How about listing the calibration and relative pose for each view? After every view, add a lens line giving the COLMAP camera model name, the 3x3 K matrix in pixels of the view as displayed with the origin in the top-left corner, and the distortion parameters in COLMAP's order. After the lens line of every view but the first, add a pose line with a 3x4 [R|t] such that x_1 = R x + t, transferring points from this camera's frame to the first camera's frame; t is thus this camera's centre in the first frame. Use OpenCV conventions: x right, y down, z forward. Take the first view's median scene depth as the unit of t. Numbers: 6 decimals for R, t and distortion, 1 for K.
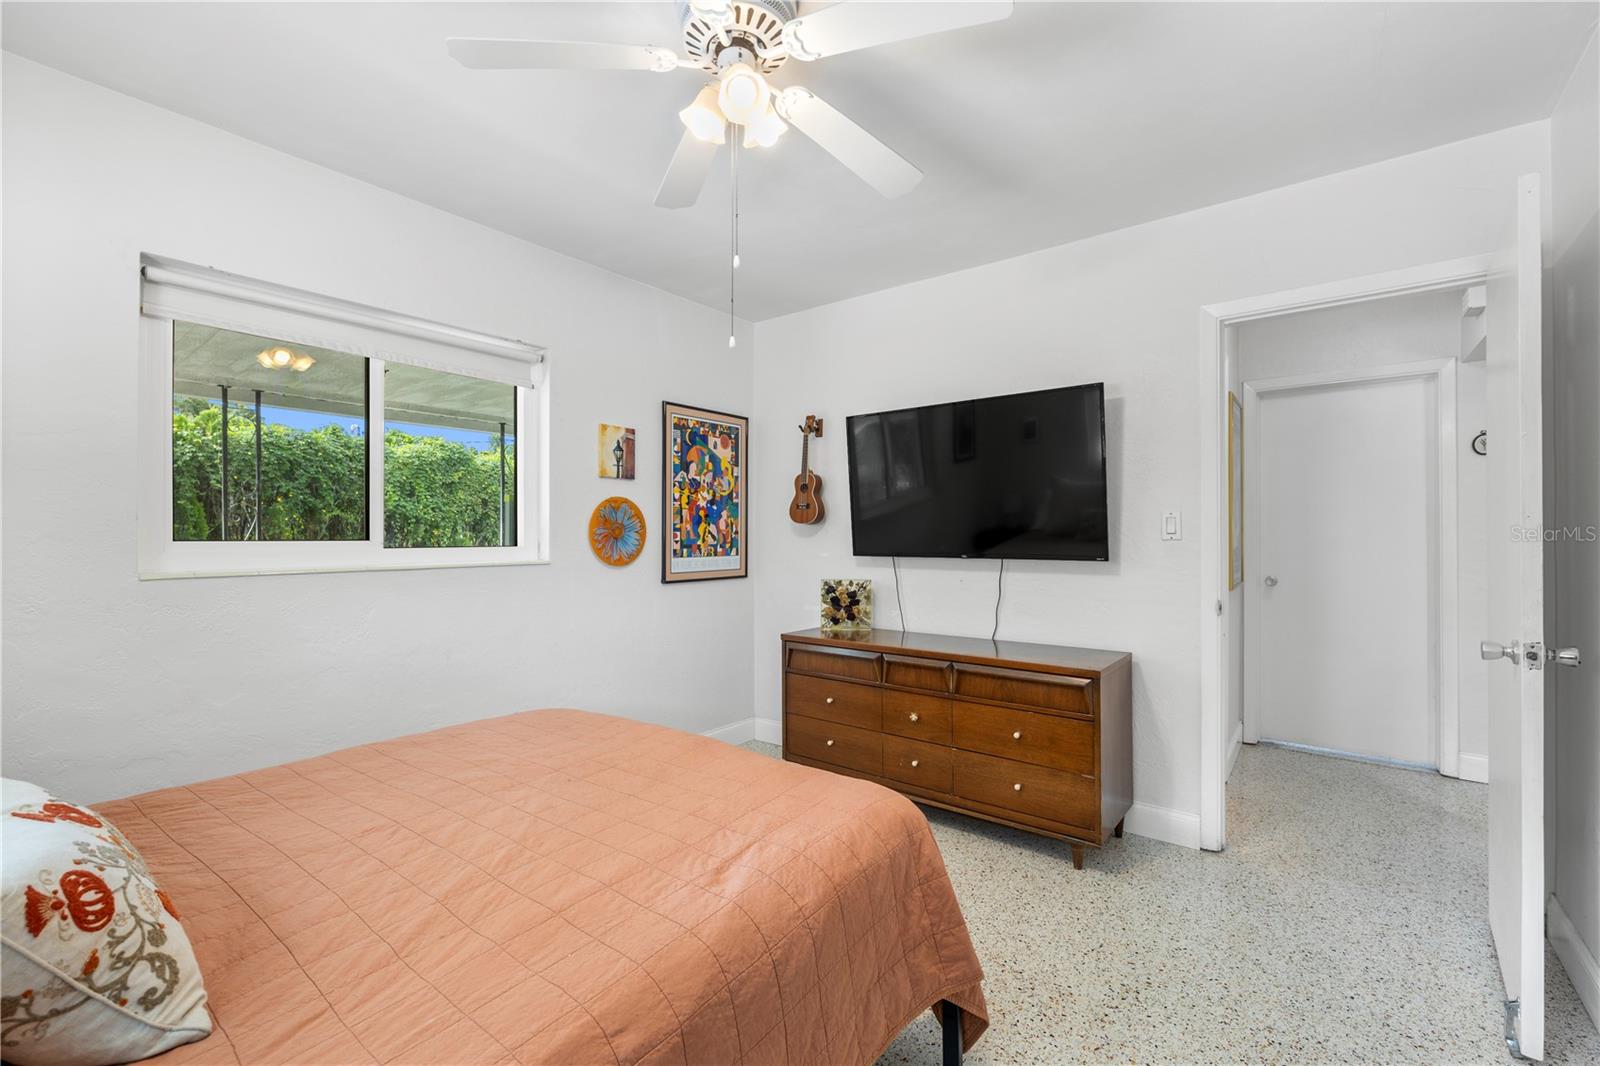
lens RADIAL K [[693.5, 0, 800.0], [0, 693.5, 533.0], [0, 0, 1]] dist [0.000728, 0.000182]
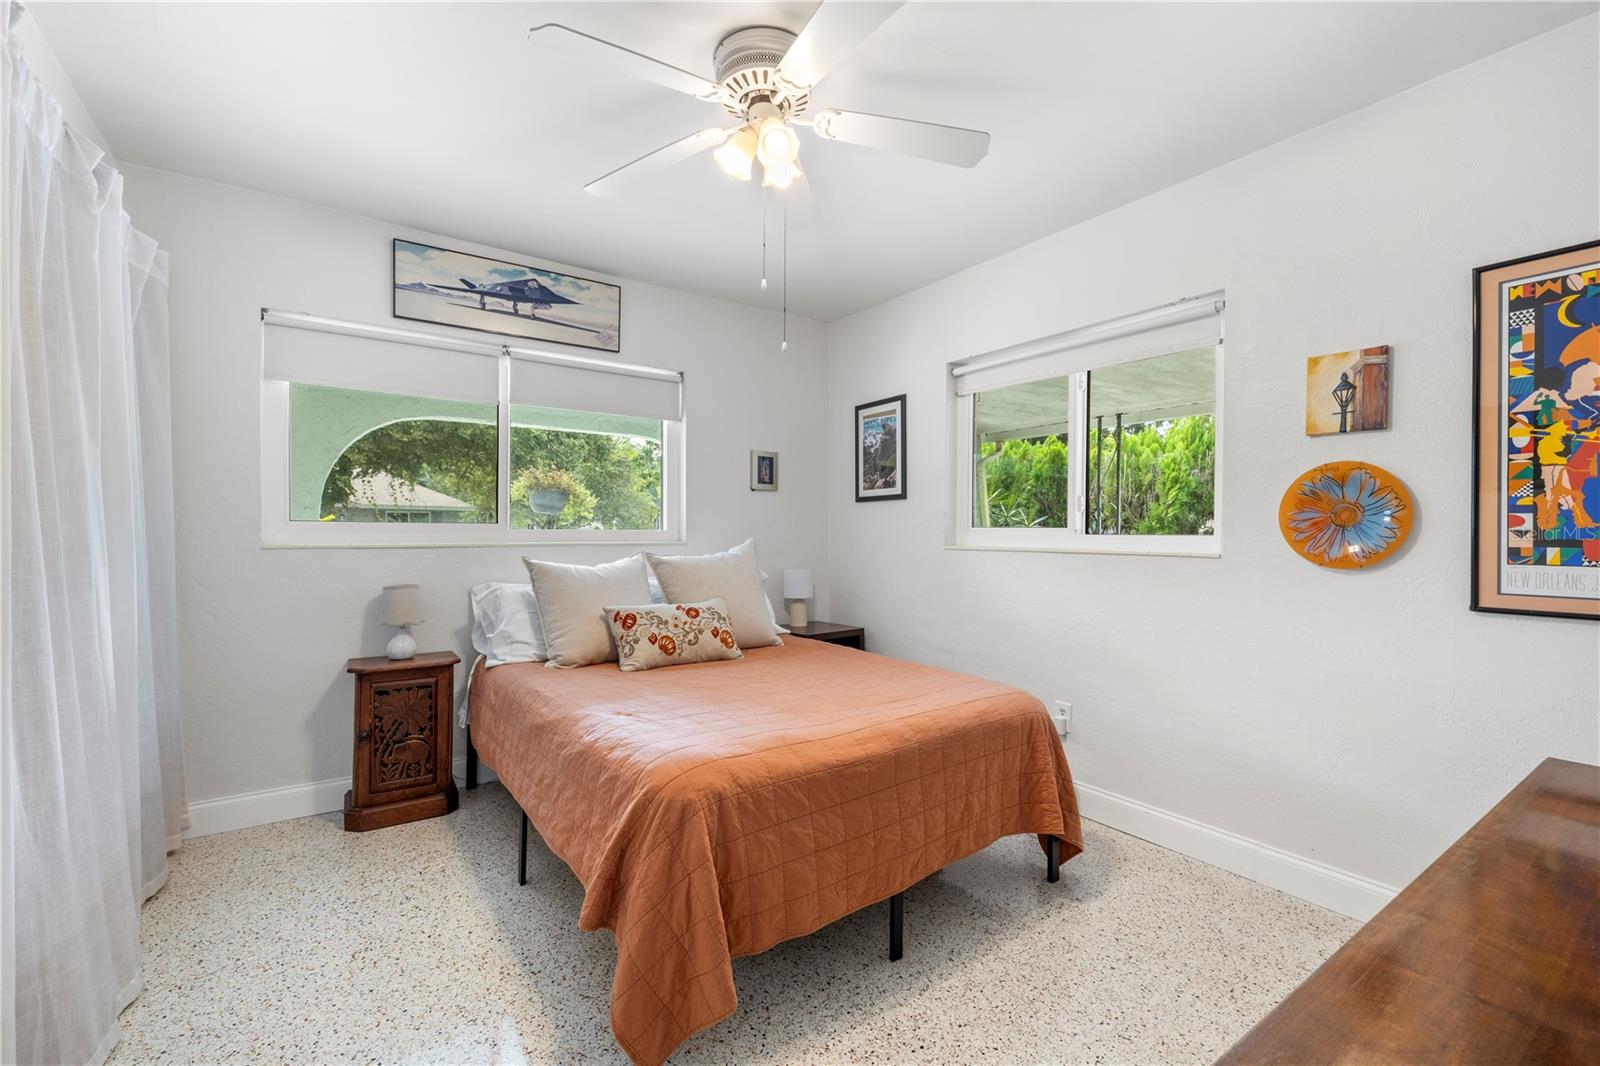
lens RADIAL K [[693.5, 0, 800.0], [0, 693.5, 533.0], [0, 0, 1]] dist [0.000728, 0.000182]
pose [[-0.320155, 0.003123, -0.947360, 0.474923], [-0.002436, 0.999989, 0.004119, 0.011997], [0.947362, 0.003626, -0.320144, 0.678108]]
